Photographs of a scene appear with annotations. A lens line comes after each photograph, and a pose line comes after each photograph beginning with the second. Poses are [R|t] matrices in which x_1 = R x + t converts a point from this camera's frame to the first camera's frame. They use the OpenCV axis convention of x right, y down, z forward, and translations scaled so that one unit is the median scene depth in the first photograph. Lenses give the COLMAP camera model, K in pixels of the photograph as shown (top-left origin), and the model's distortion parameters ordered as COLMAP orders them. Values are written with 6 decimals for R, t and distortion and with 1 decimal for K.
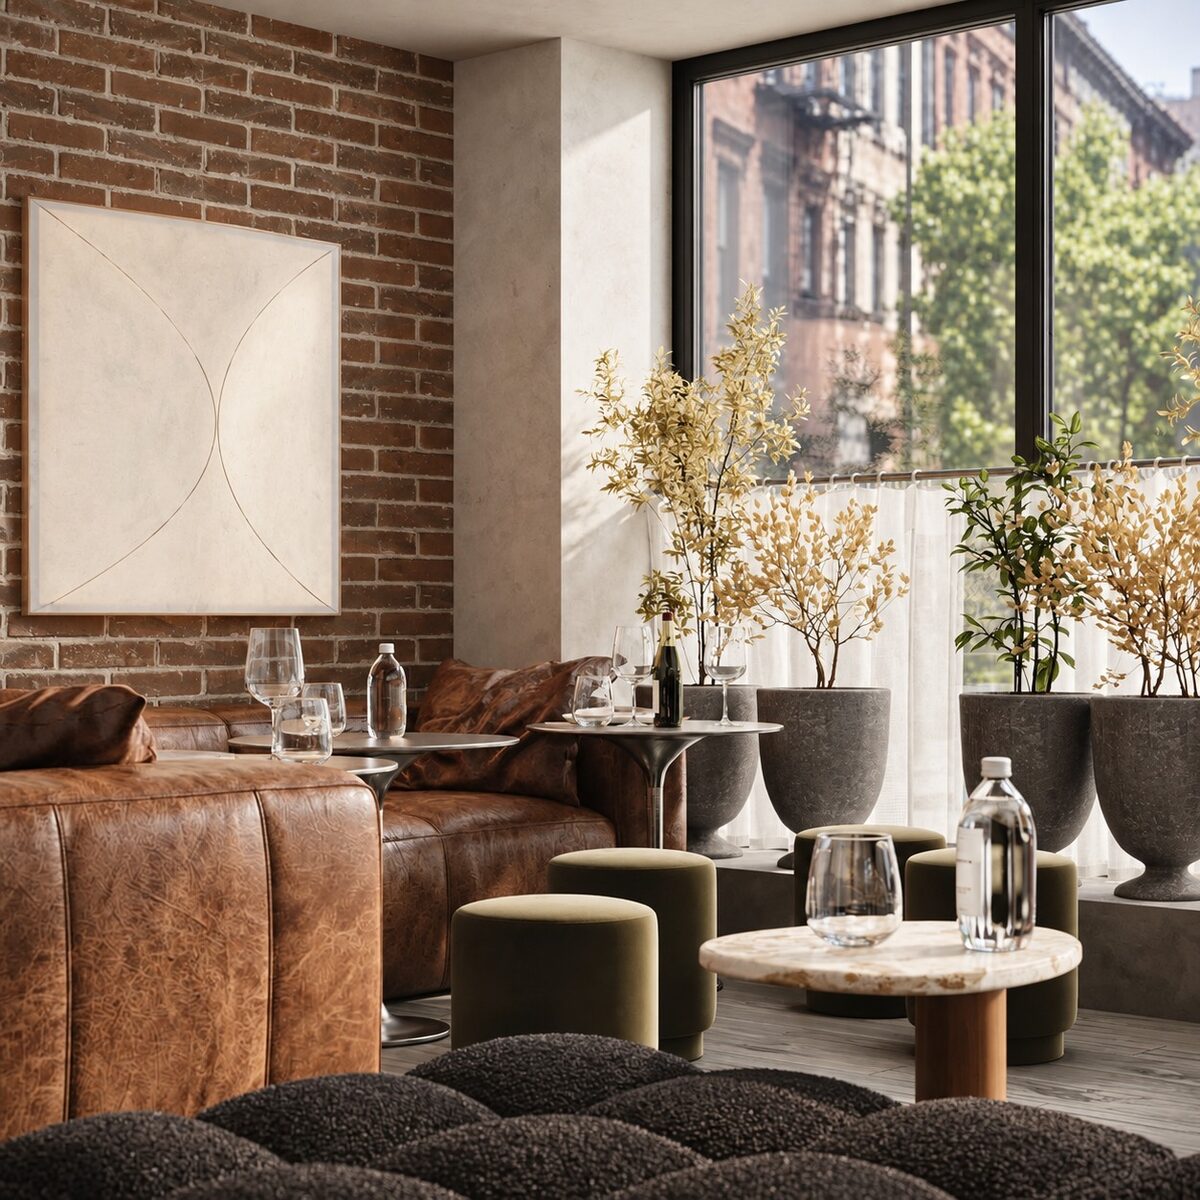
lens RADIAL K [[2406.8, 0, 596.6], [0, 2406.8, 604.5], [0, 0, 1]] dist [0.013676, 0.000000]
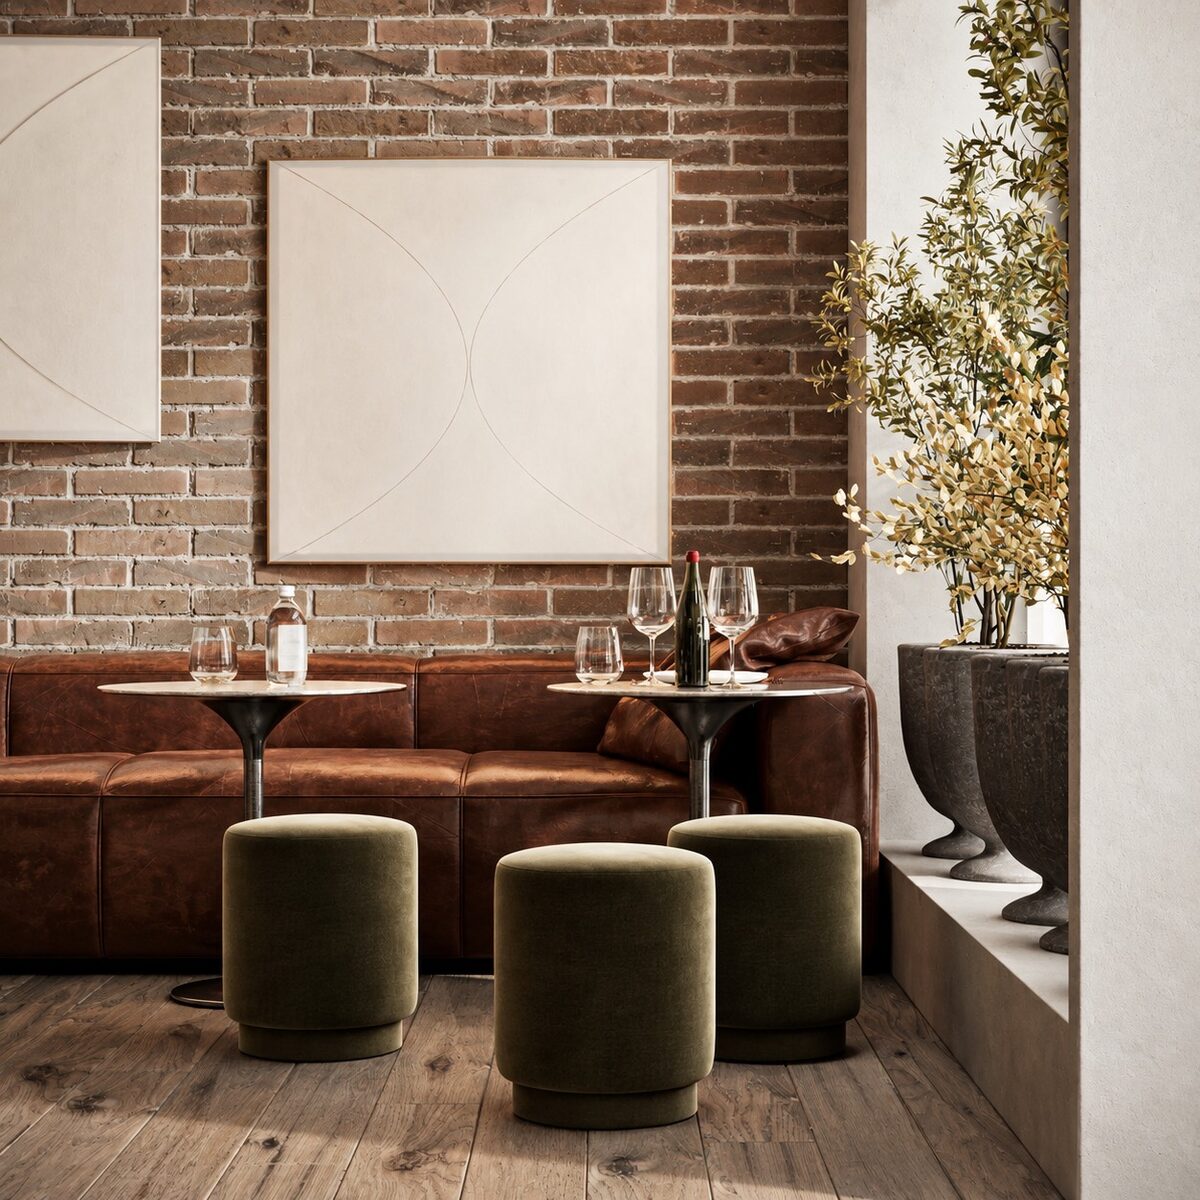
lens RADIAL K [[2406.8, 0, 597.7], [0, 2406.8, 597.4], [0, 0, 1]] dist [0.013676, 0.000000]
pose [[0.673058, 0.000953, -0.739589, 0.568332], [0.004770, 0.999973, 0.005630, 0.012565], [0.739574, -0.007317, 0.673035, 0.367566]]
